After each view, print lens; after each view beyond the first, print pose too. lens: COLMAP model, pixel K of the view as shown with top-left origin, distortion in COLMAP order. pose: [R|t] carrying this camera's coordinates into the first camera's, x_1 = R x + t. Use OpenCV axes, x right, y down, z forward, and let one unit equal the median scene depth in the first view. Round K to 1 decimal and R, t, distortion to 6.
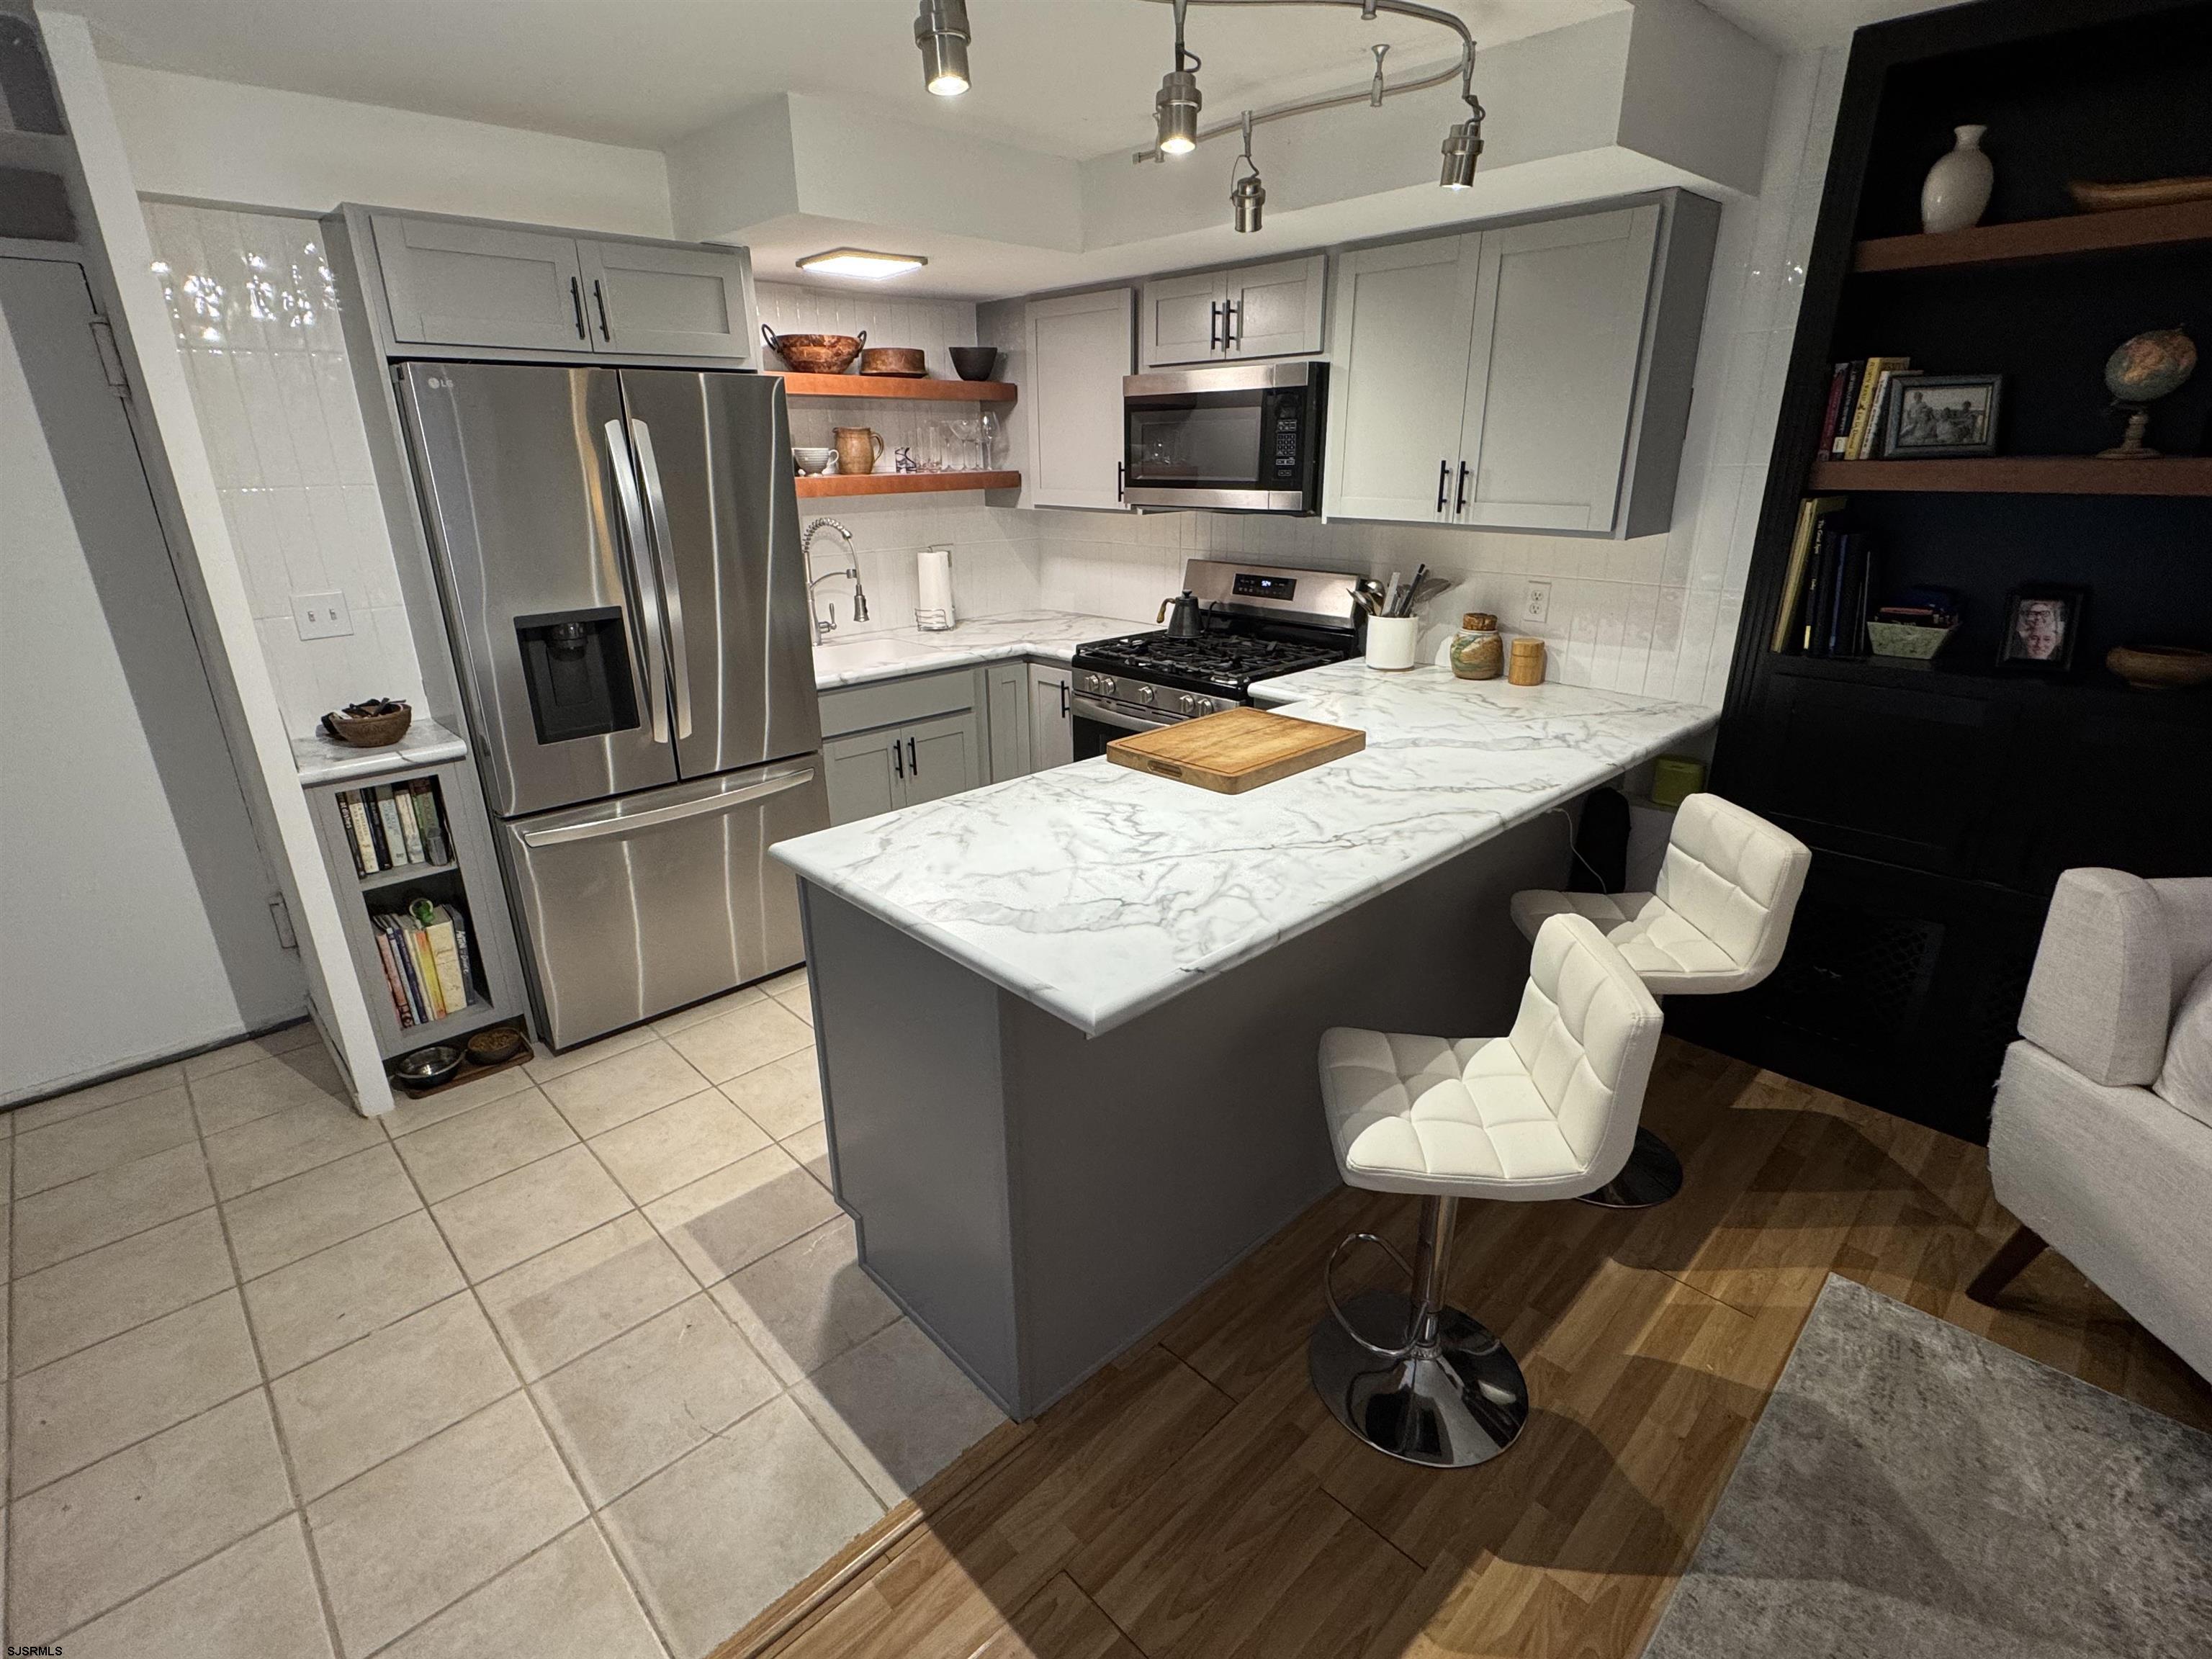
lens RADIAL K [[1071.4, 0, 1103.4], [0, 1071.4, 832.4], [0, 0, 1]] dist [0.000499, 0.000057]
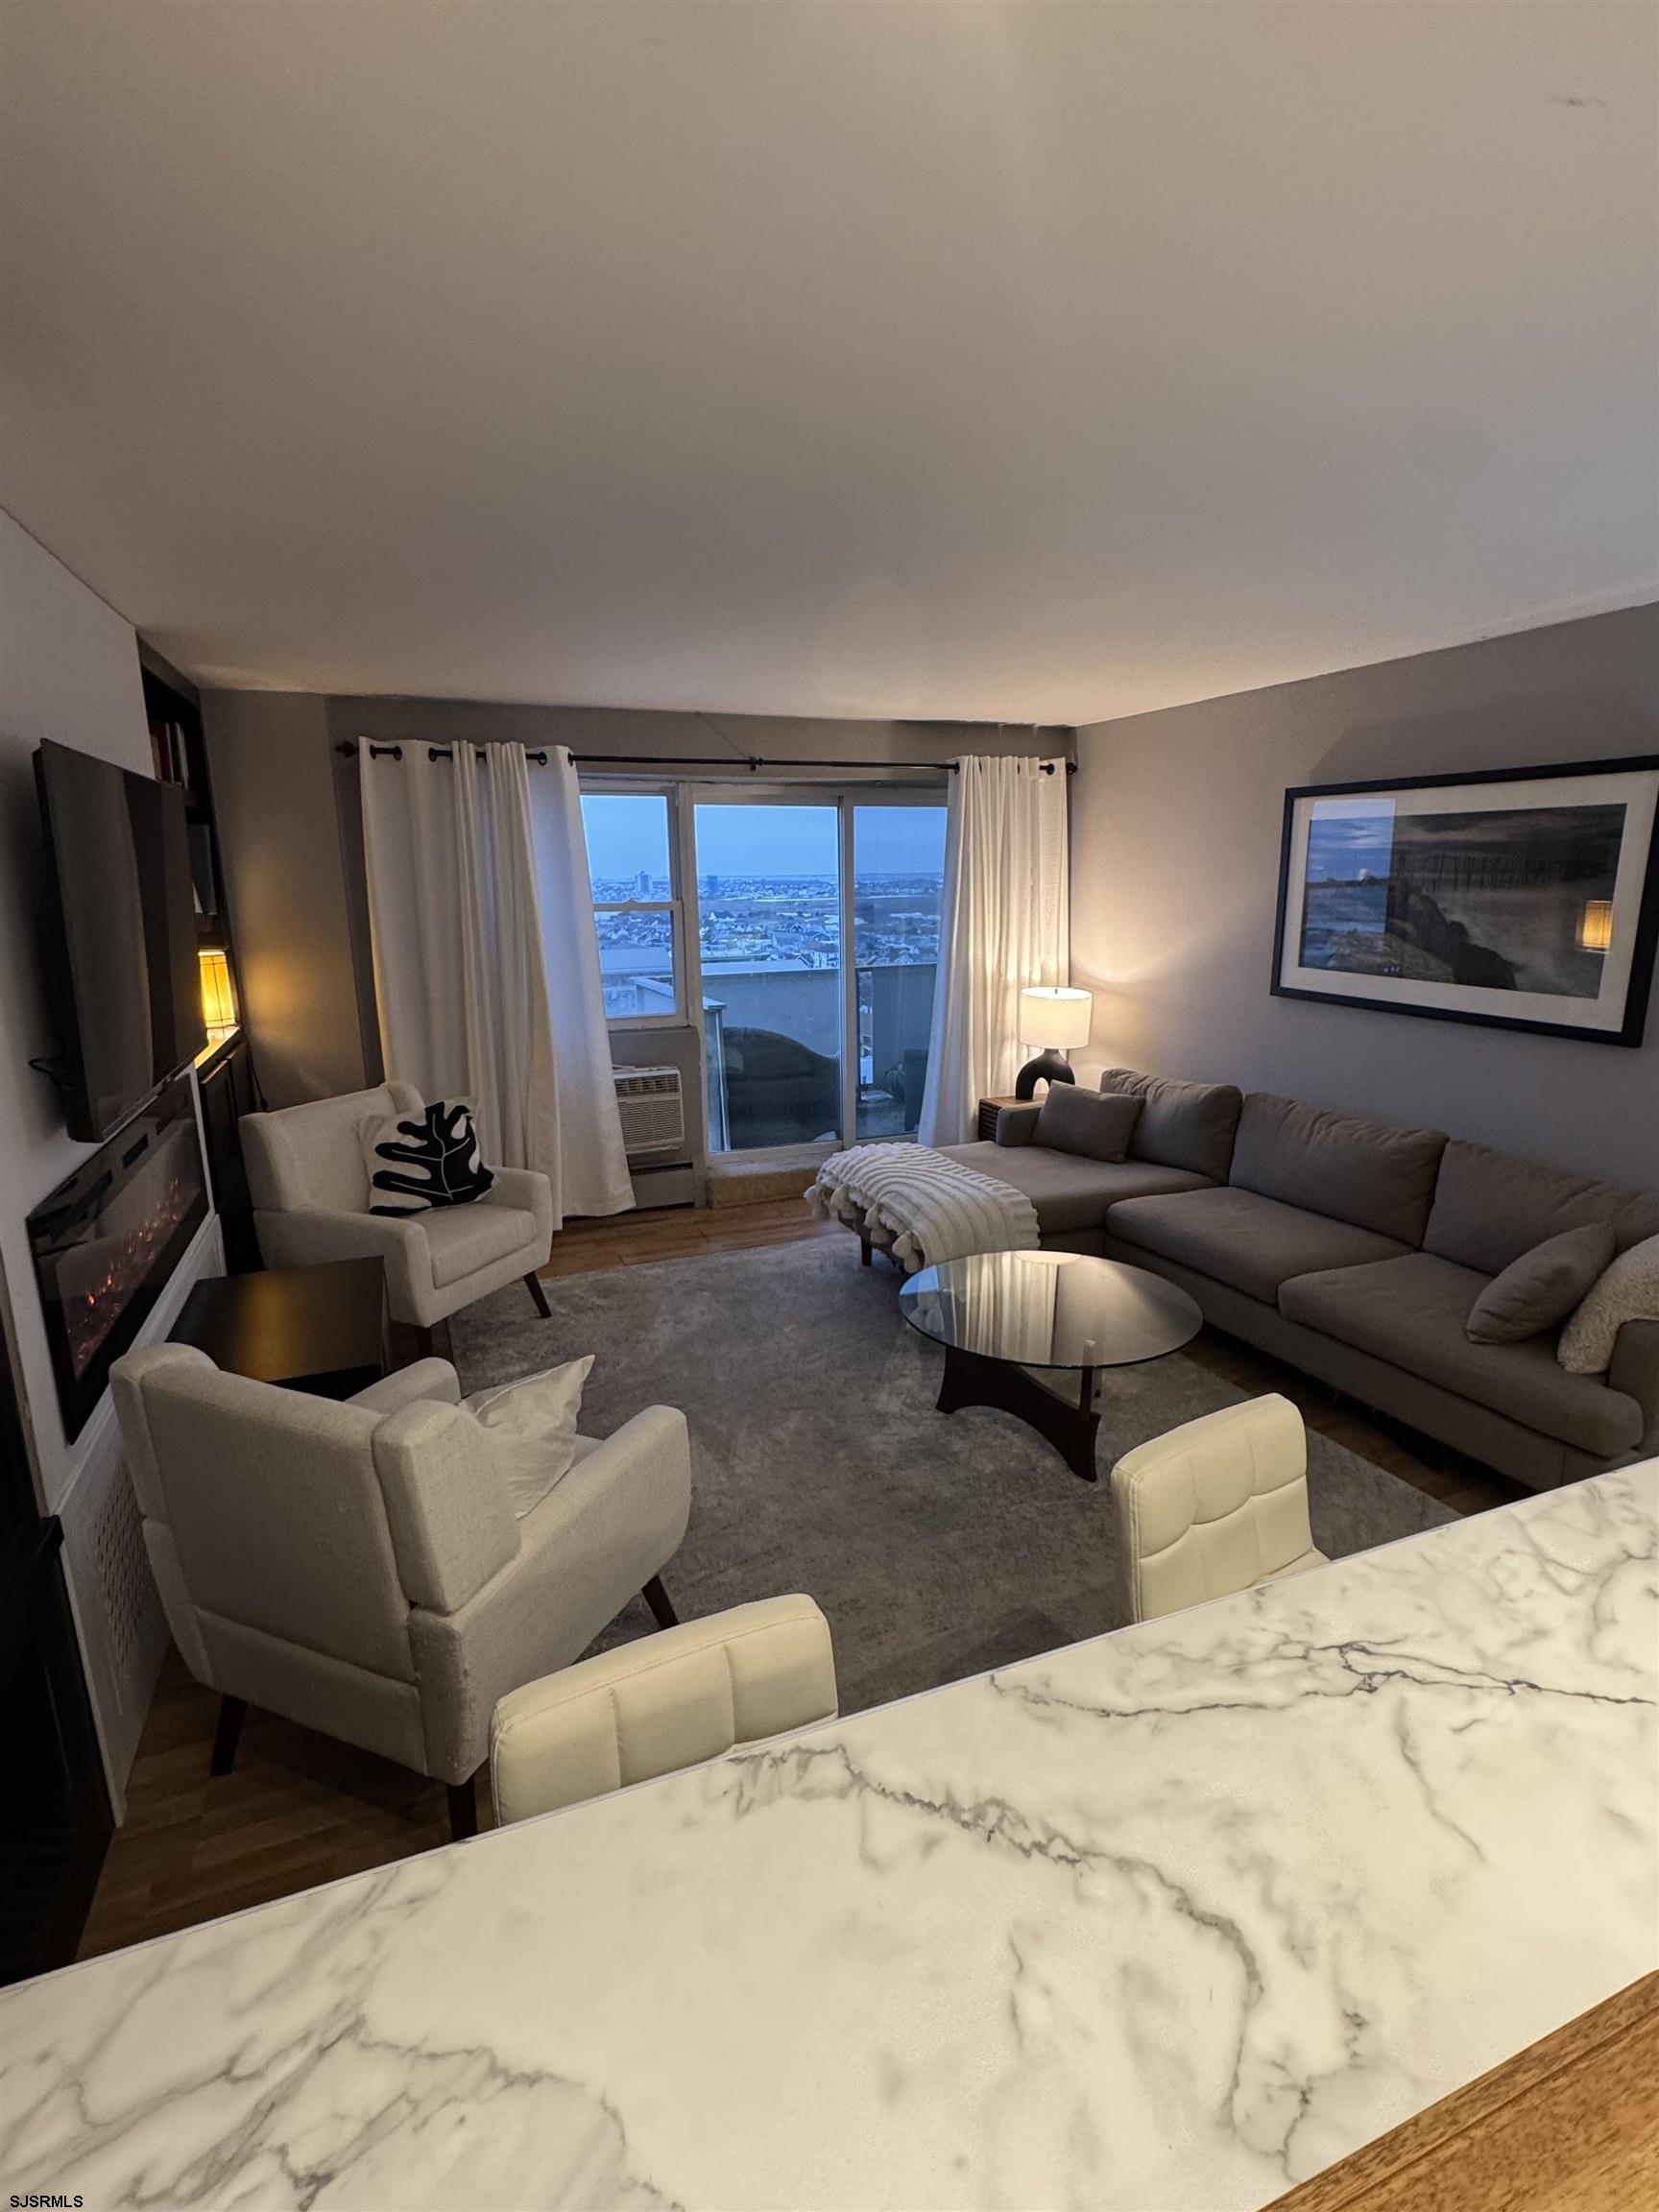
lens RADIAL K [[1071.4, 0, 840.4], [0, 1071.4, 1103.3], [0, 0, 1]] dist [0.000499, 0.000057]
pose [[-0.929612, -0.055415, 0.364349, 0.219797], [0.146511, 0.851581, 0.503333, -0.416261], [-0.338165, 0.521285, -0.783521, 1.046482]]
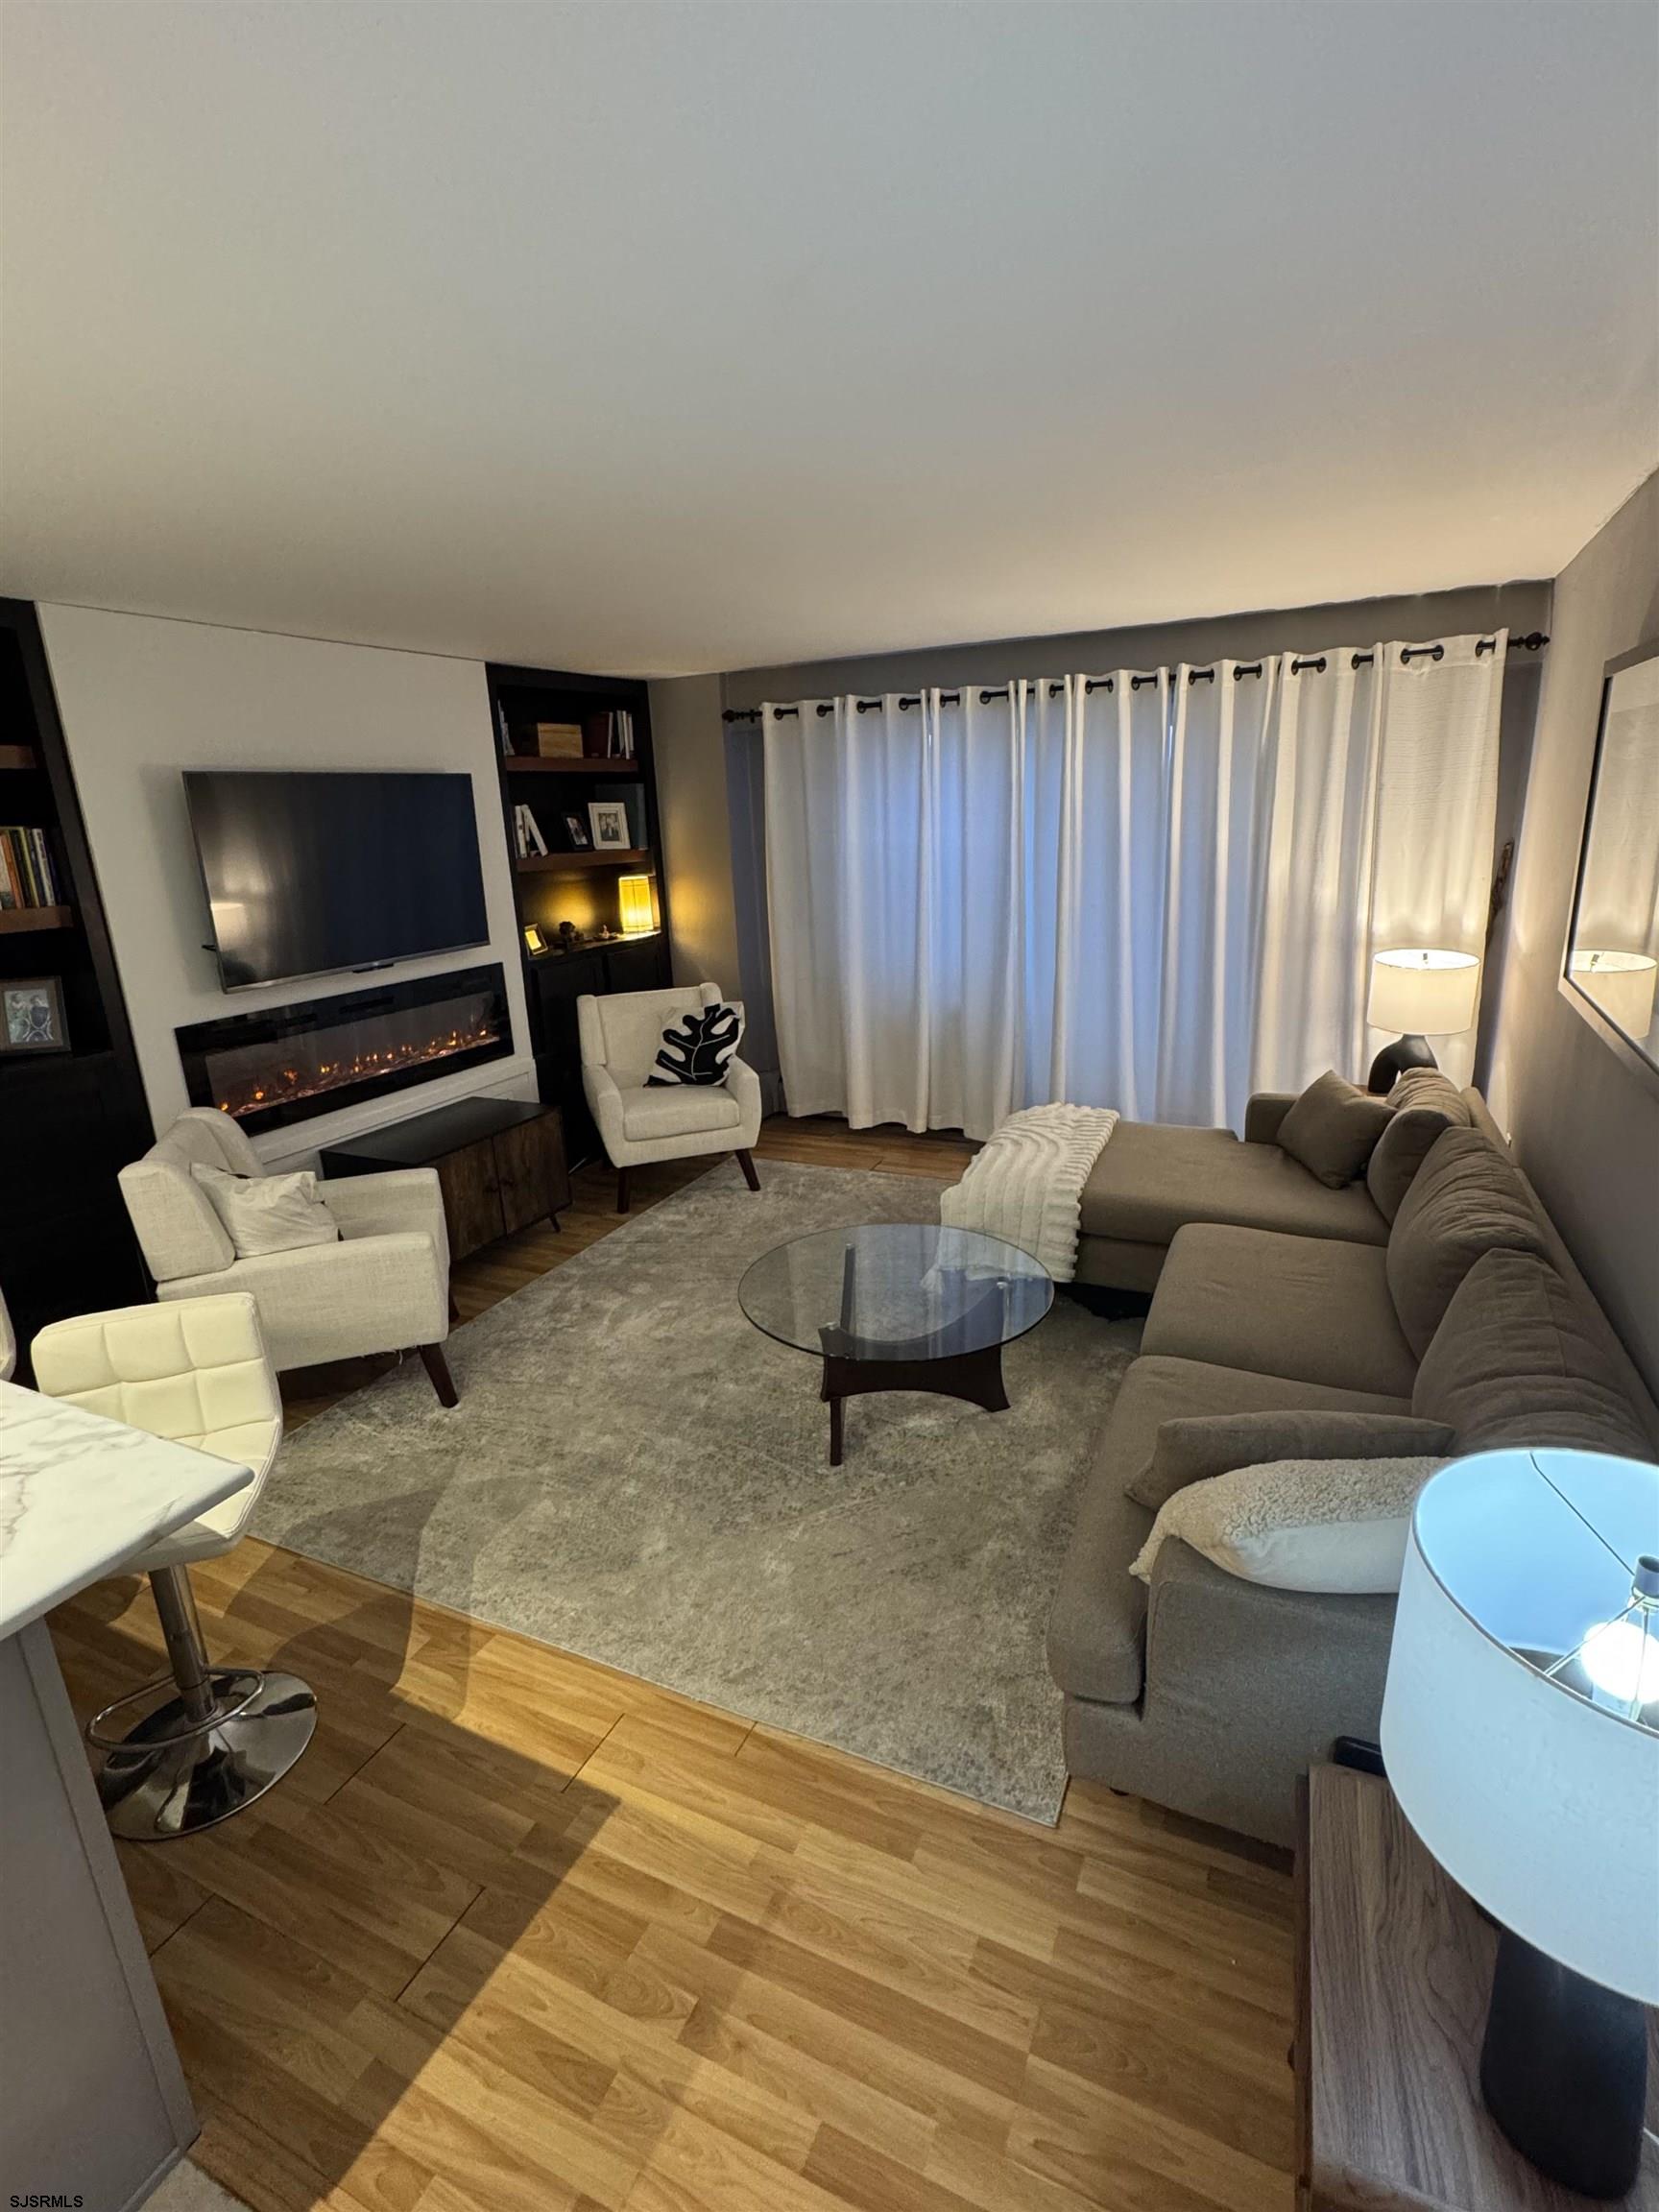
lens RADIAL K [[1049.3, 0, 827.4], [0, 1049.3, 1104.3], [0, 0, 1]] dist [-0.002578, 0.000503]
pose [[-0.345230, -0.228999, 0.910152, -0.570725], [0.365044, 0.860646, 0.355008, -0.155930], [-0.864615, 0.454804, -0.213526, 0.305915]]
